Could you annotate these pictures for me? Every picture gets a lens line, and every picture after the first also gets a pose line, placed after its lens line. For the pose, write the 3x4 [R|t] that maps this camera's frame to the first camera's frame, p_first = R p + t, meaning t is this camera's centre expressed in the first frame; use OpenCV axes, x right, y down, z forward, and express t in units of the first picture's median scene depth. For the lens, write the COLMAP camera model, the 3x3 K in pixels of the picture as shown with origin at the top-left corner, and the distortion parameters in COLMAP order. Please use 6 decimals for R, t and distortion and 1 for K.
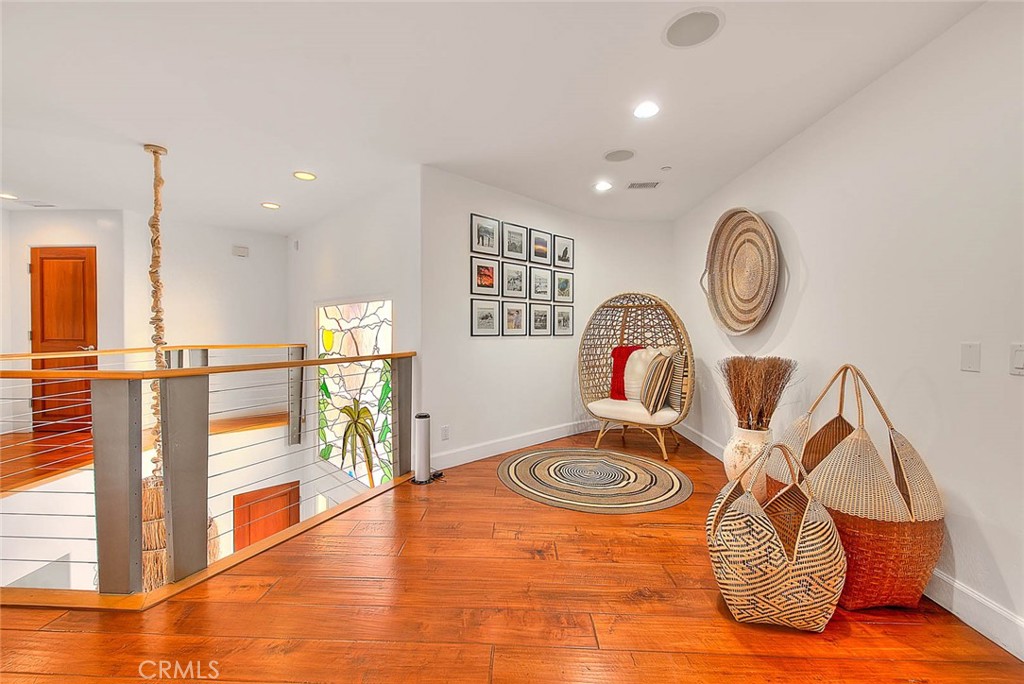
lens RADIAL K [[421.3, 0, 511.9], [0, 421.3, 338.5], [0, 0, 1]] dist [0.002561, 0.000061]
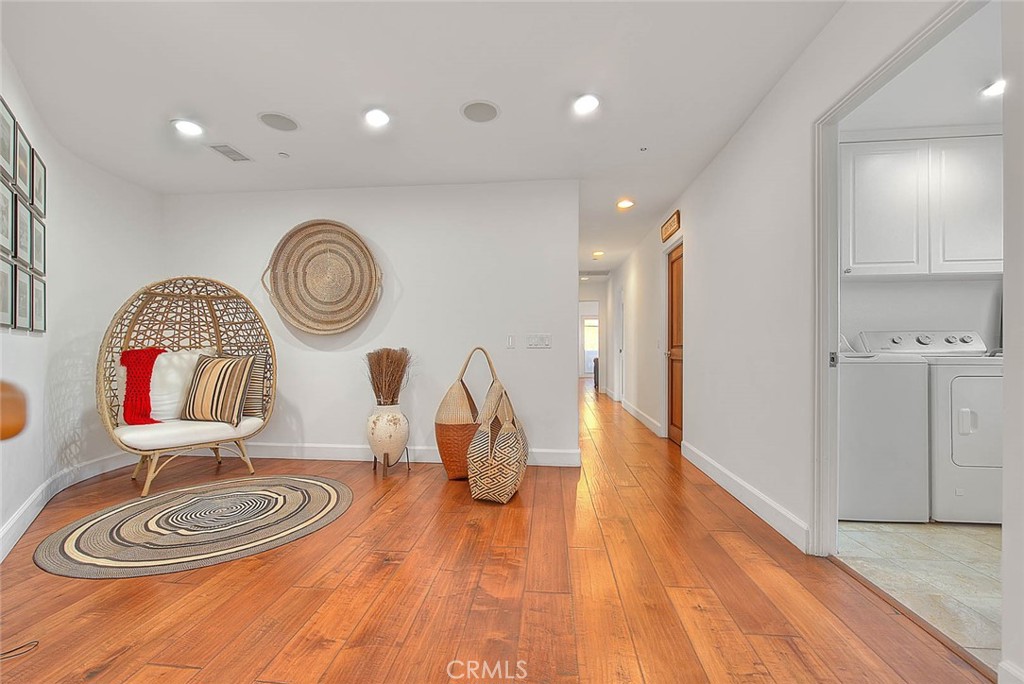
lens RADIAL K [[421.3, 0, 510.2], [0, 421.3, 344.9], [0, 0, 1]] dist [0.002561, 0.000061]
pose [[0.067016, 0.002803, 0.997748, -0.423159], [0.019222, 0.999807, -0.004100, 0.028273], [-0.997567, 0.019453, 0.066949, 0.344008]]
